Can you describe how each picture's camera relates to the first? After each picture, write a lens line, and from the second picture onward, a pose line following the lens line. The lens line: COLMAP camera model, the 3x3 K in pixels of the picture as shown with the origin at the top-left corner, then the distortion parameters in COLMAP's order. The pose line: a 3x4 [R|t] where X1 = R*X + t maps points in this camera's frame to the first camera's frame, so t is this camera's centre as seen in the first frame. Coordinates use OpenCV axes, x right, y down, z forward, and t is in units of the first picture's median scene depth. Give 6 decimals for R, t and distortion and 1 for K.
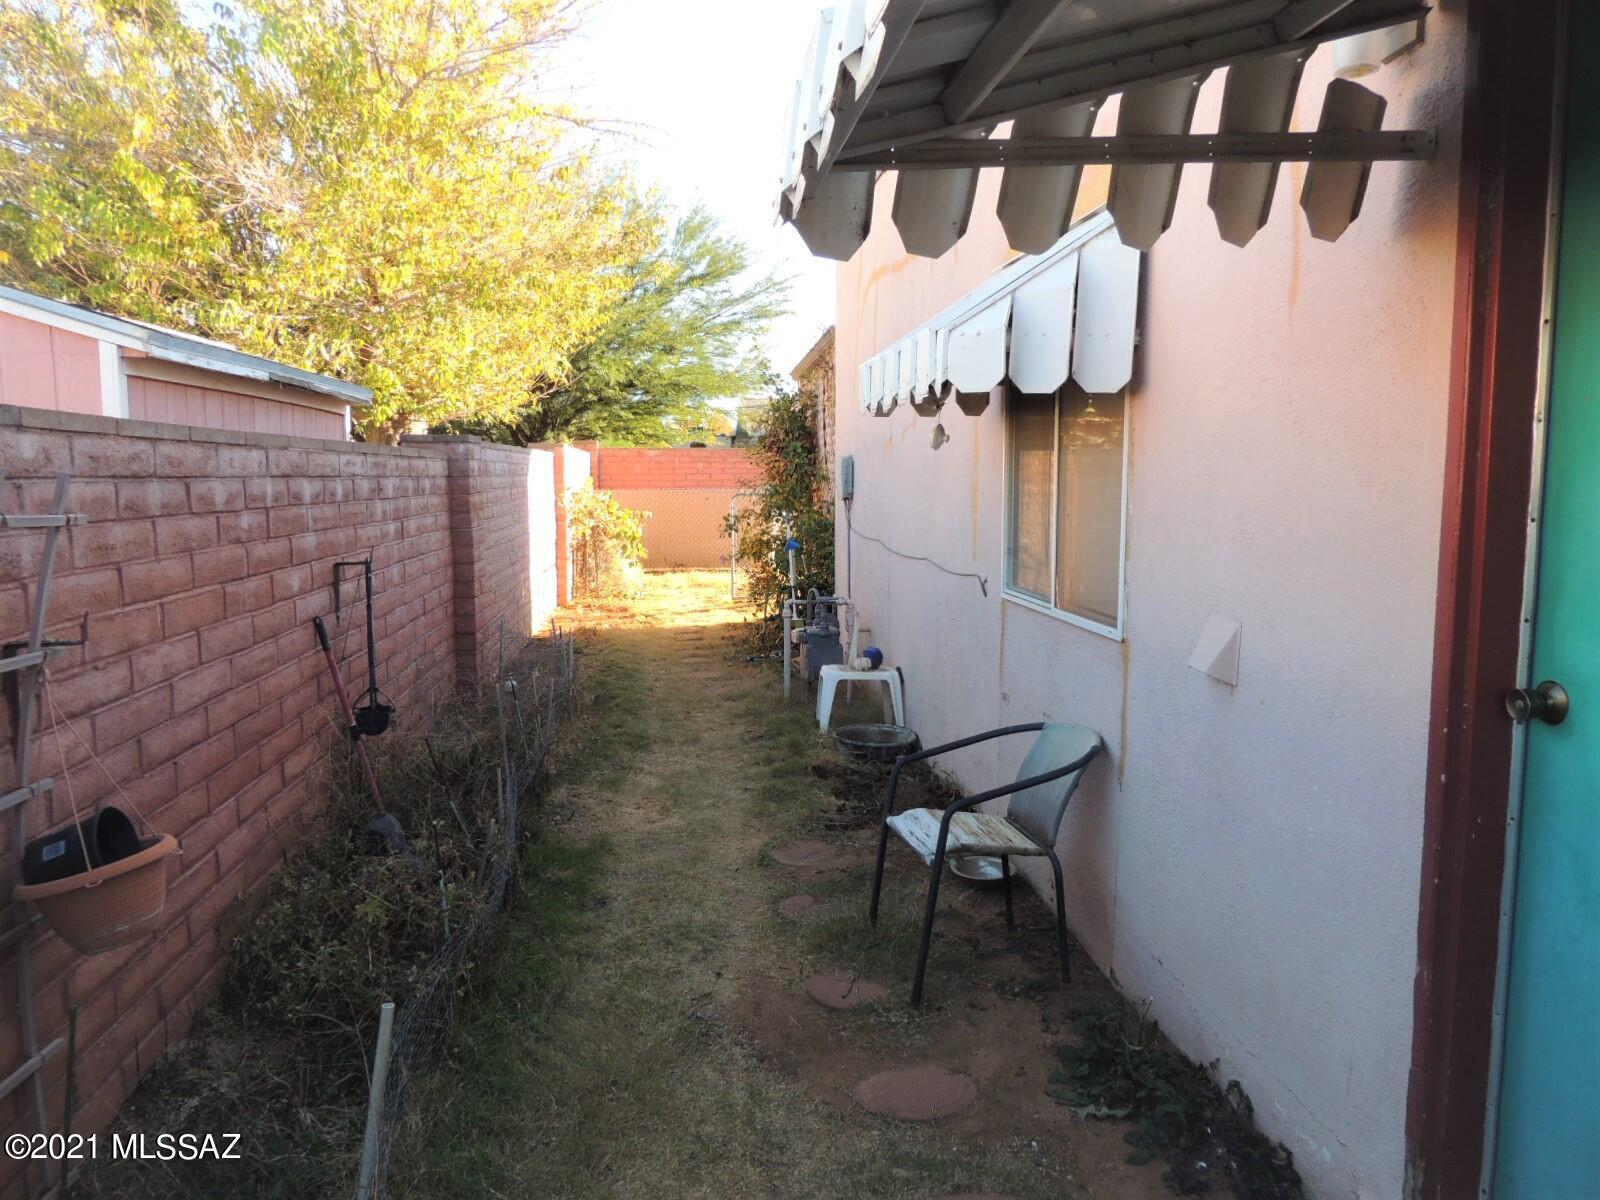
lens RADIAL K [[1135.4, 0, 800.0], [0, 1135.4, 602.6], [0, 0, 1]] dist [-0.024840, 0.006583]
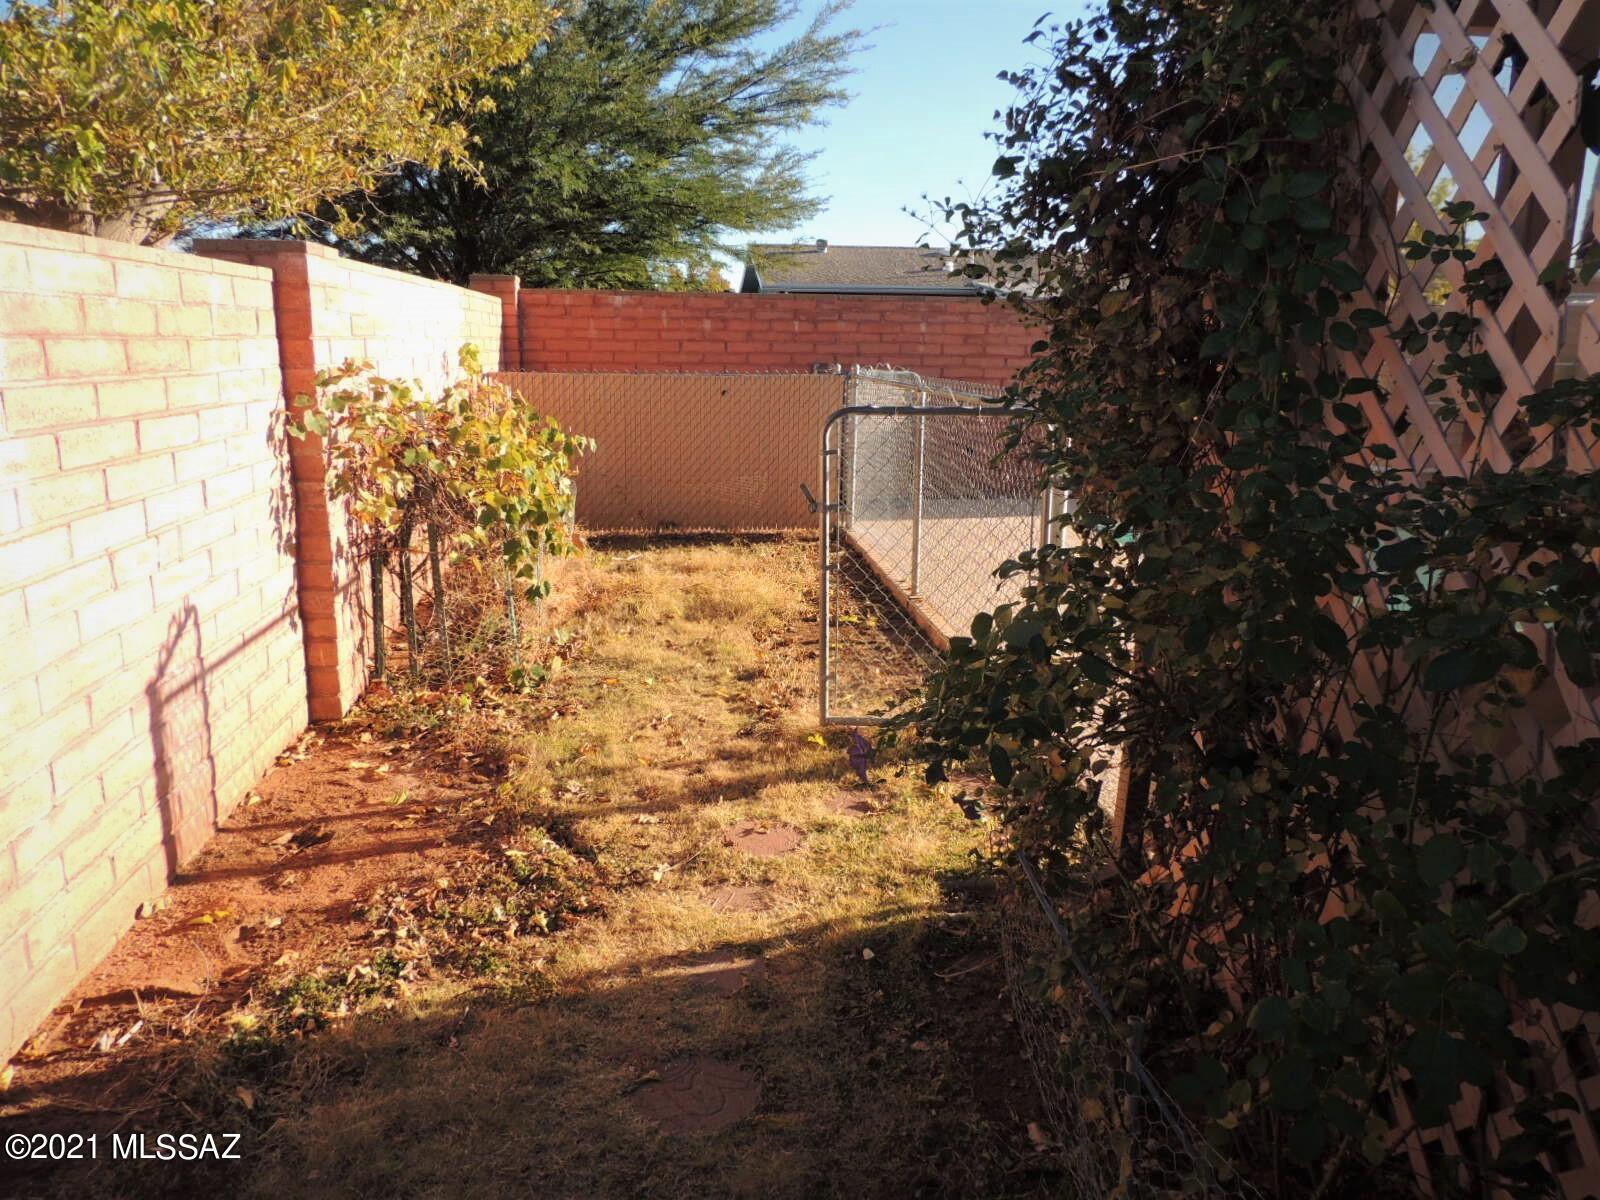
lens RADIAL K [[1135.4, 0, 799.3], [0, 1135.4, 599.6], [0, 0, 1]] dist [-0.024840, 0.006583]
pose [[0.999864, 0.015225, 0.006299, -0.033128], [-0.015829, 0.993728, 0.110702, -0.037144], [-0.004574, -0.110787, 0.993834, 0.324960]]
